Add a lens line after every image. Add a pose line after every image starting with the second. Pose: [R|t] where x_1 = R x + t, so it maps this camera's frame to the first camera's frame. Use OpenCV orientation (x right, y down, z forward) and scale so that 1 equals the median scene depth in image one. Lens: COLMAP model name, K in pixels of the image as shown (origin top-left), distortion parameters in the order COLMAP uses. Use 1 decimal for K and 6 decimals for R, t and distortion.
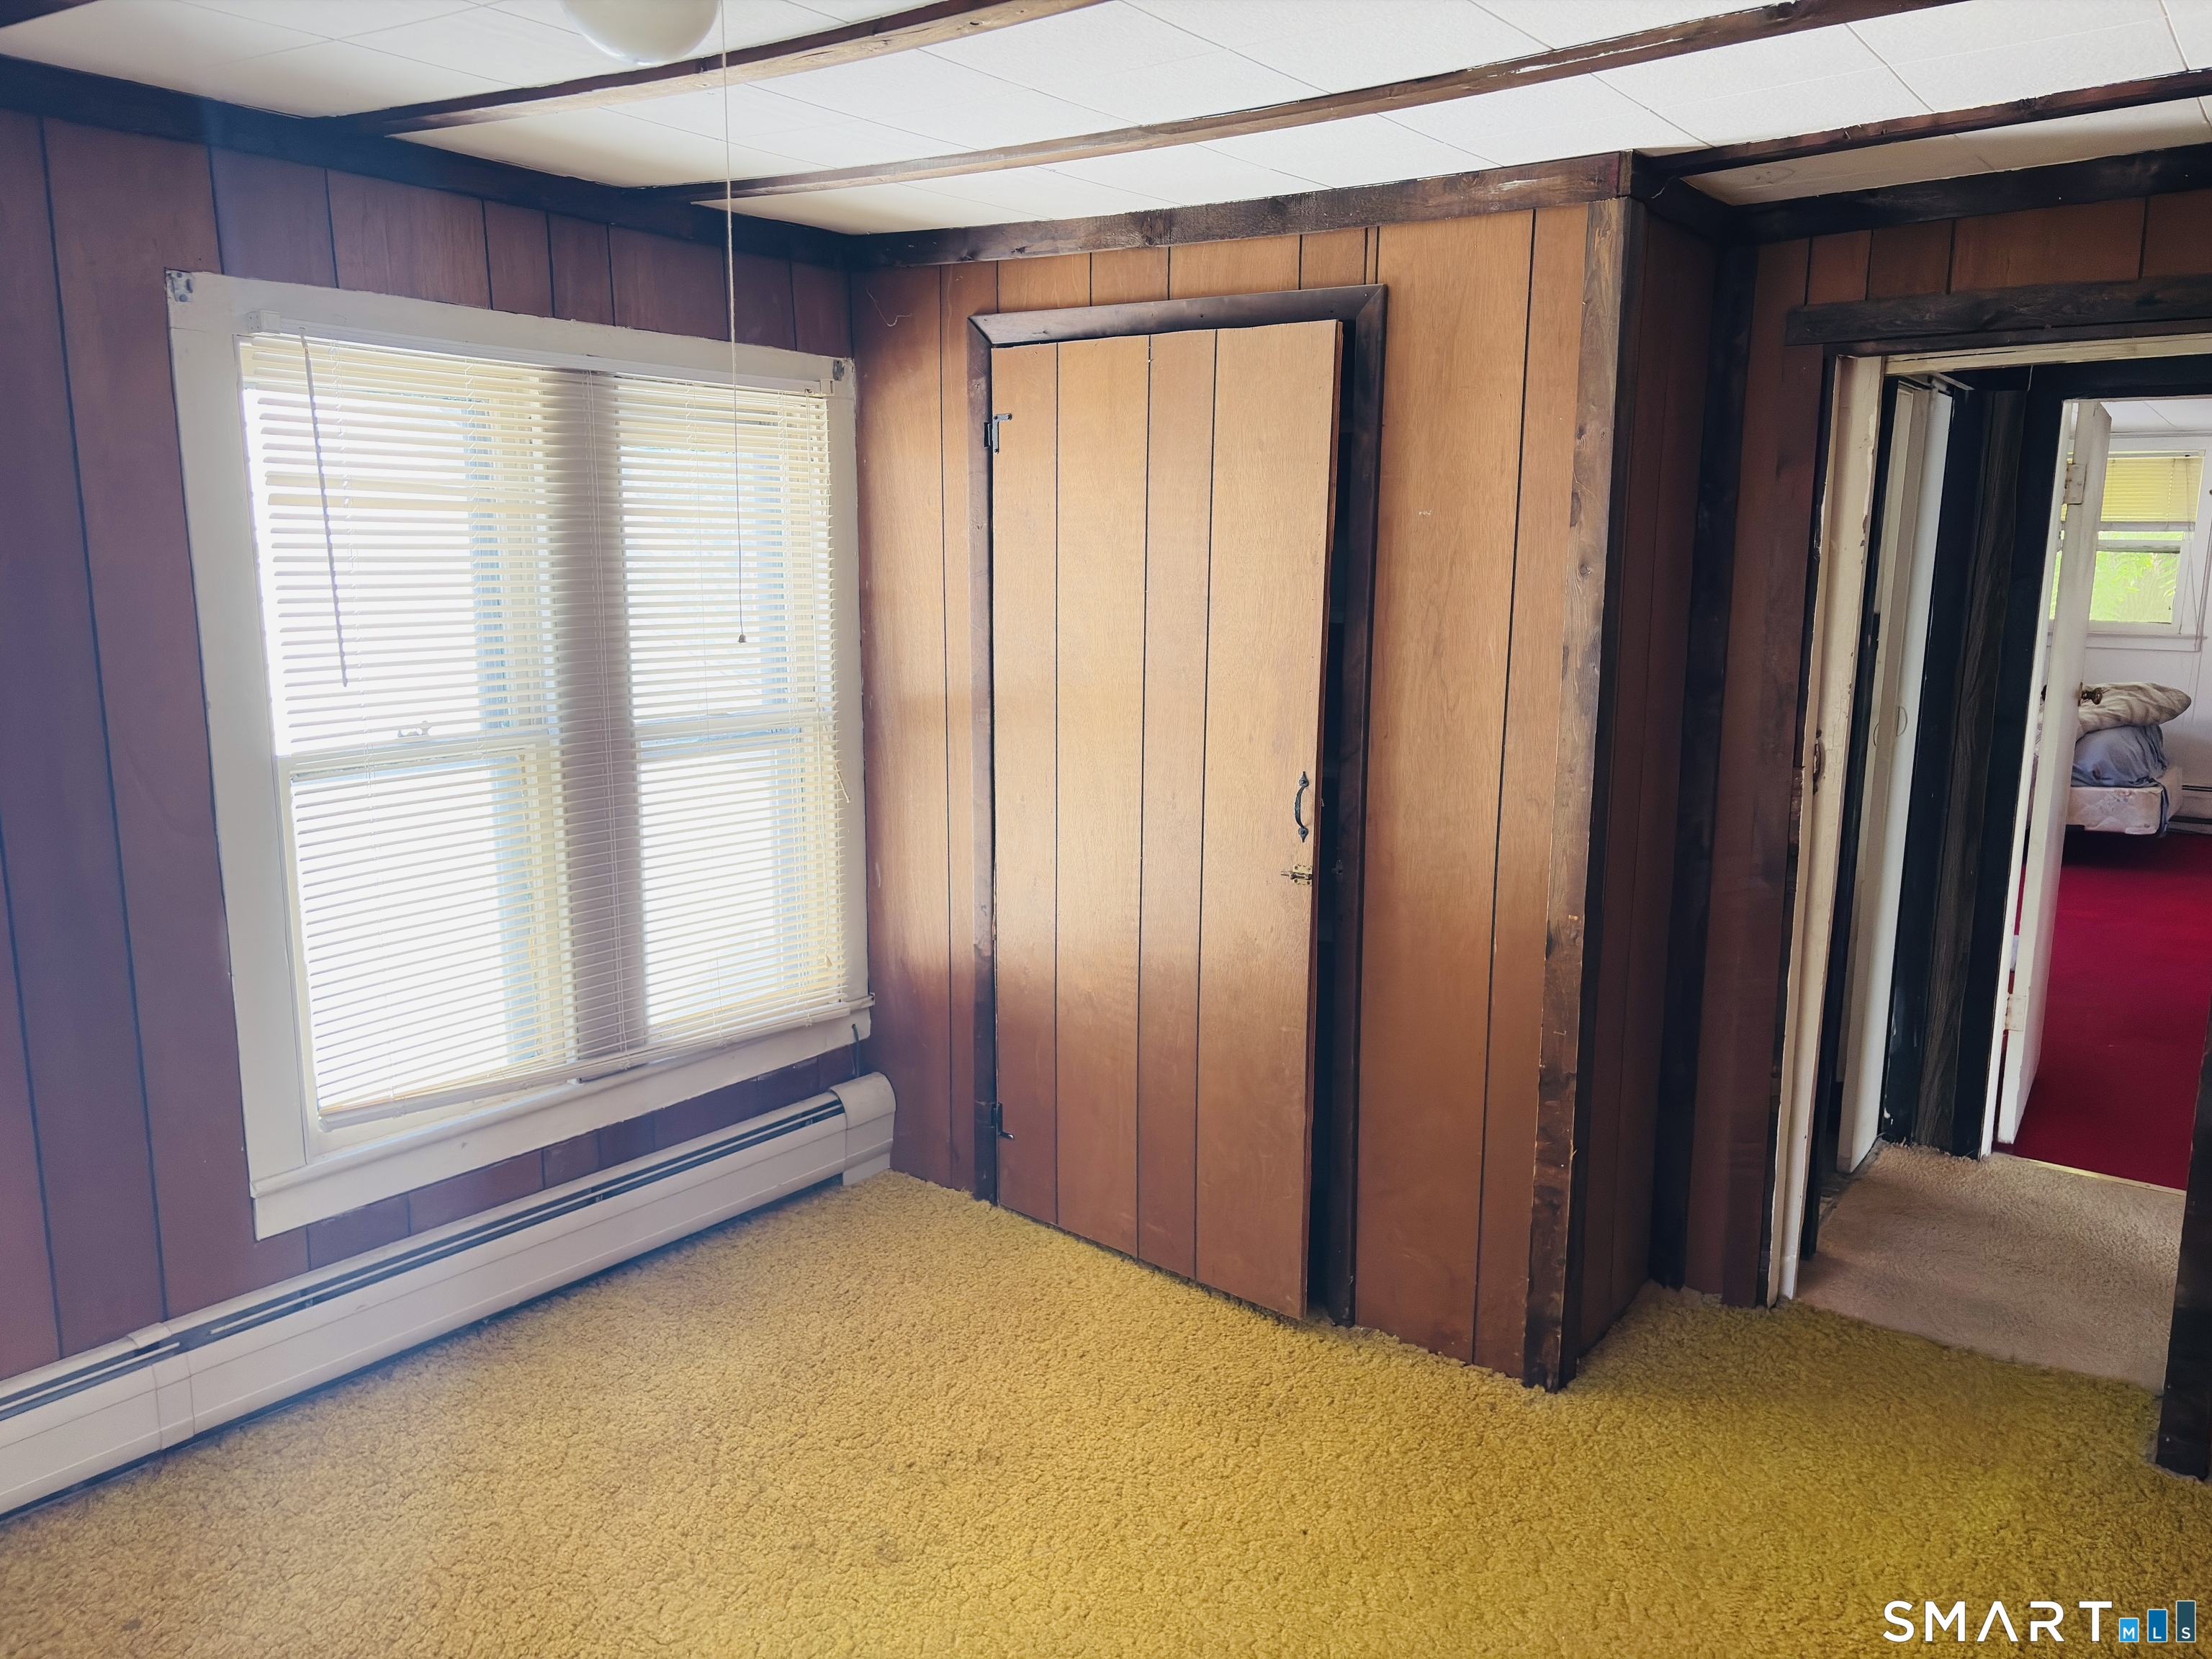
lens RADIAL K [[1675.0, 0, 1105.8], [0, 1675.0, 836.7], [0, 0, 1]] dist [0.014224, 0.005809]
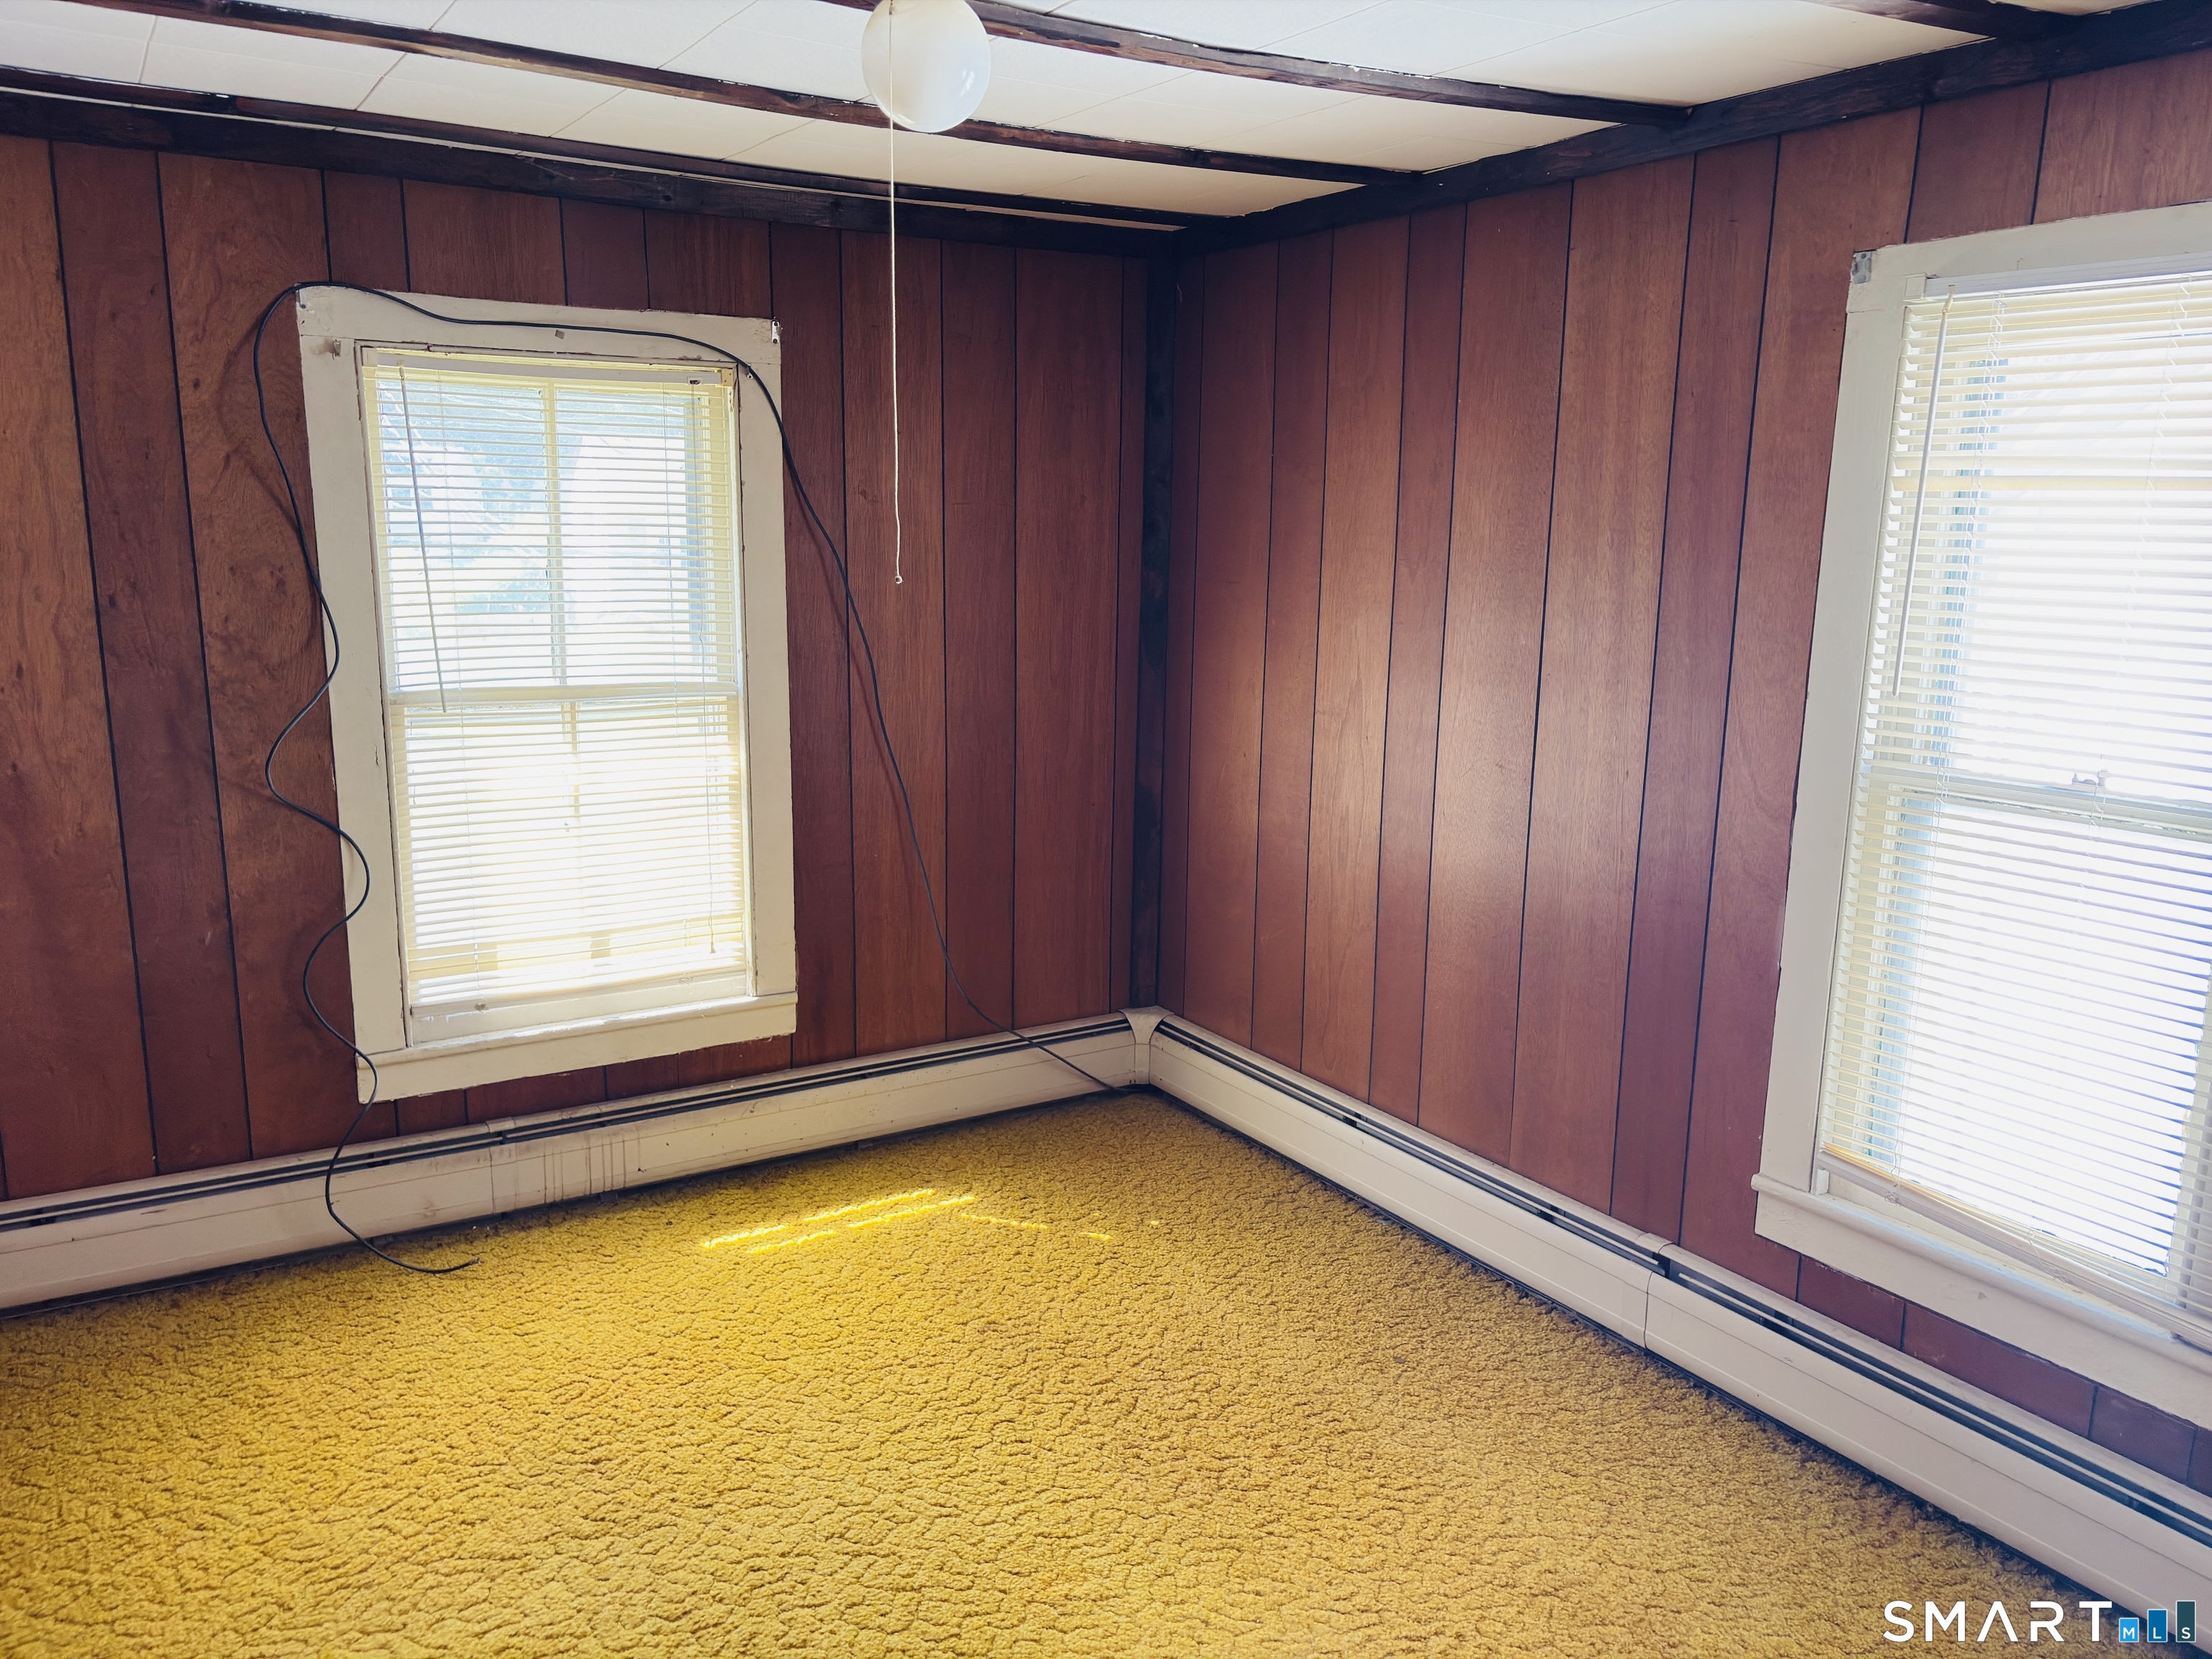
lens RADIAL K [[1675.0, 0, 1110.2], [0, 1675.0, 824.1], [0, 0, 1]] dist [0.014224, 0.005809]
pose [[-0.366138, 0.154482, -0.917648, 0.510833], [-0.188632, 0.953330, 0.235752, -0.152795], [0.911241, 0.259416, -0.319910, 0.917353]]
